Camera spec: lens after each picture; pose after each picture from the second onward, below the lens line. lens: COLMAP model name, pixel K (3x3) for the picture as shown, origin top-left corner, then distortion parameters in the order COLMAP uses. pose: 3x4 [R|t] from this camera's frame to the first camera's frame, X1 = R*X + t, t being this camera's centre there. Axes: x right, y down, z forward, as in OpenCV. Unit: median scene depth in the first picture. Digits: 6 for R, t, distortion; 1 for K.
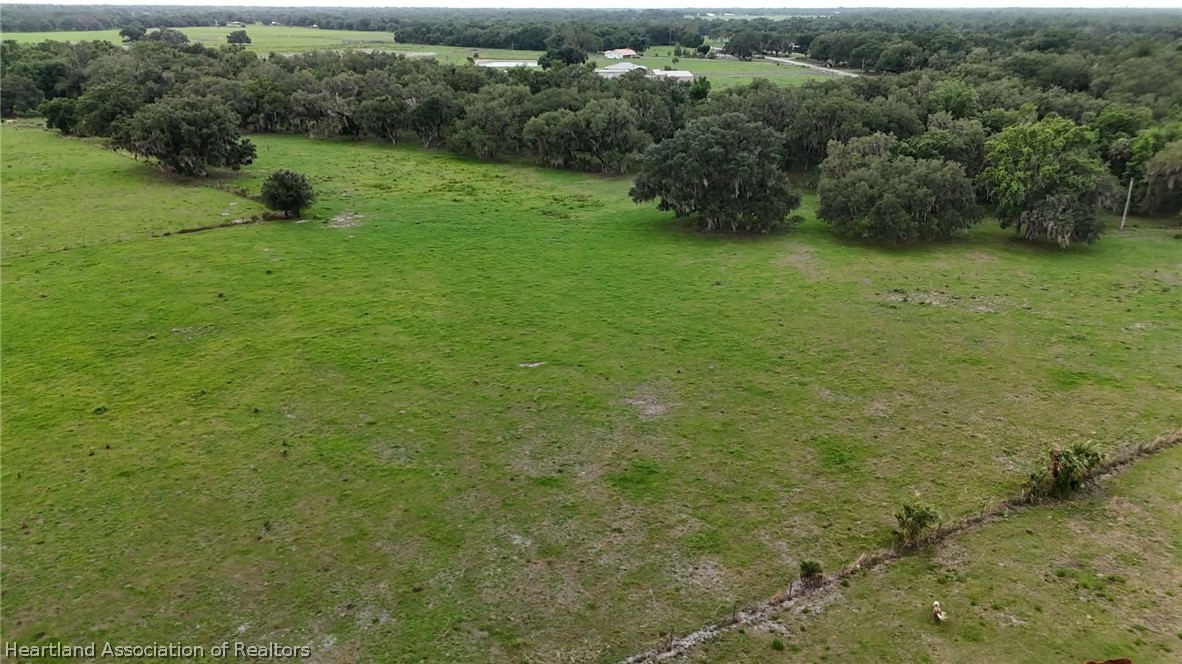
lens RADIAL K [[866.1, 0, 582.0], [0, 866.1, 332.2], [0, 0, 1]] dist [0.071110, -0.068592]
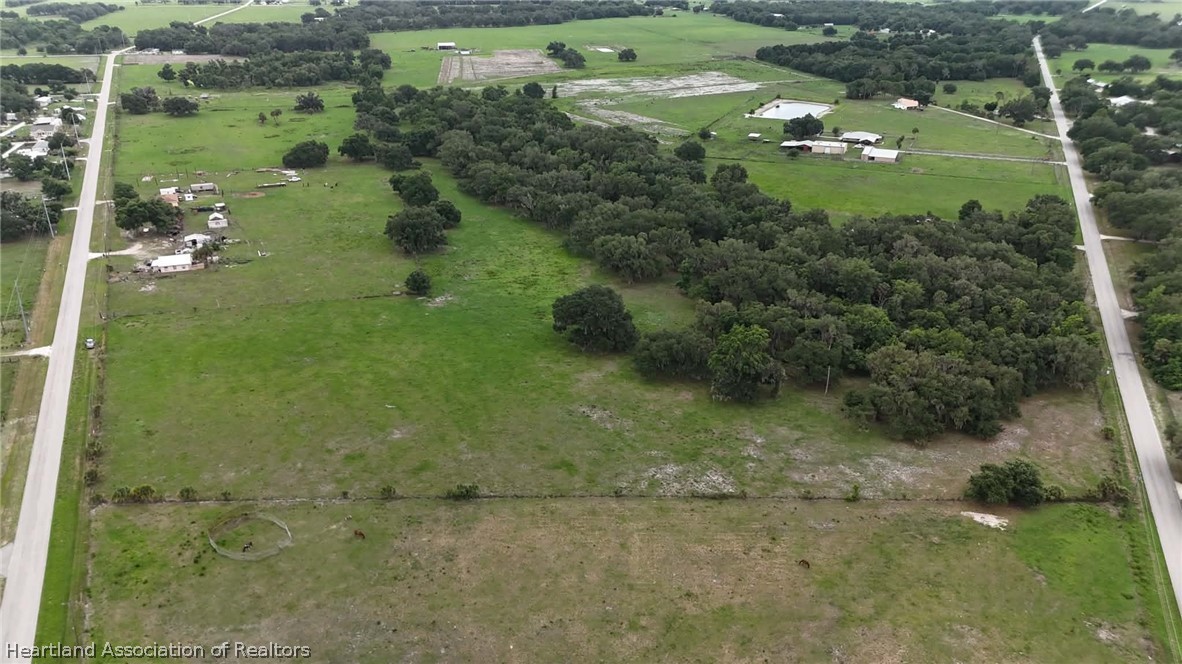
lens RADIAL K [[866.1, 0, 587.5], [0, 866.1, 330.3], [0, 0, 1]] dist [0.071110, -0.068592]
pose [[0.872530, 0.192287, -0.449129, 0.923333], [-0.166668, 0.981295, 0.096338, -0.311496], [0.459253, -0.009202, 0.888258, -0.590145]]
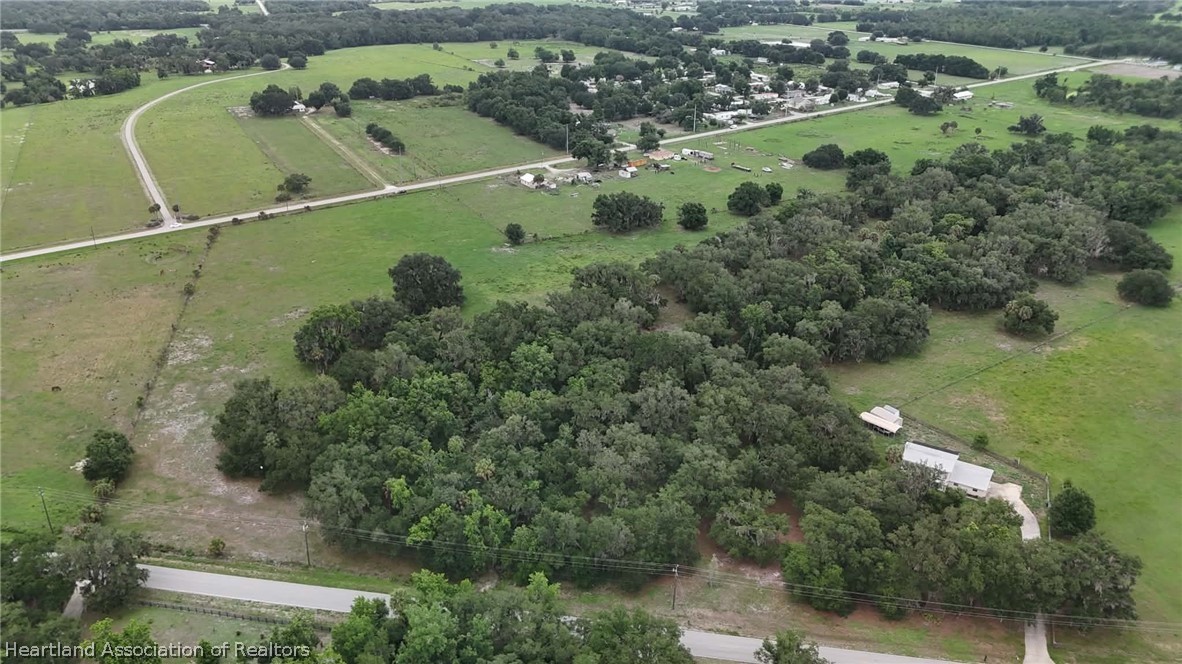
lens RADIAL K [[866.1, 0, 587.3], [0, 866.1, 326.3], [0, 0, 1]] dist [0.071110, -0.068592]
pose [[-0.265091, 0.384098, -0.884418, 1.876473], [-0.339420, 0.821354, 0.458446, -1.137393], [0.902508, 0.421719, -0.087362, 1.520979]]
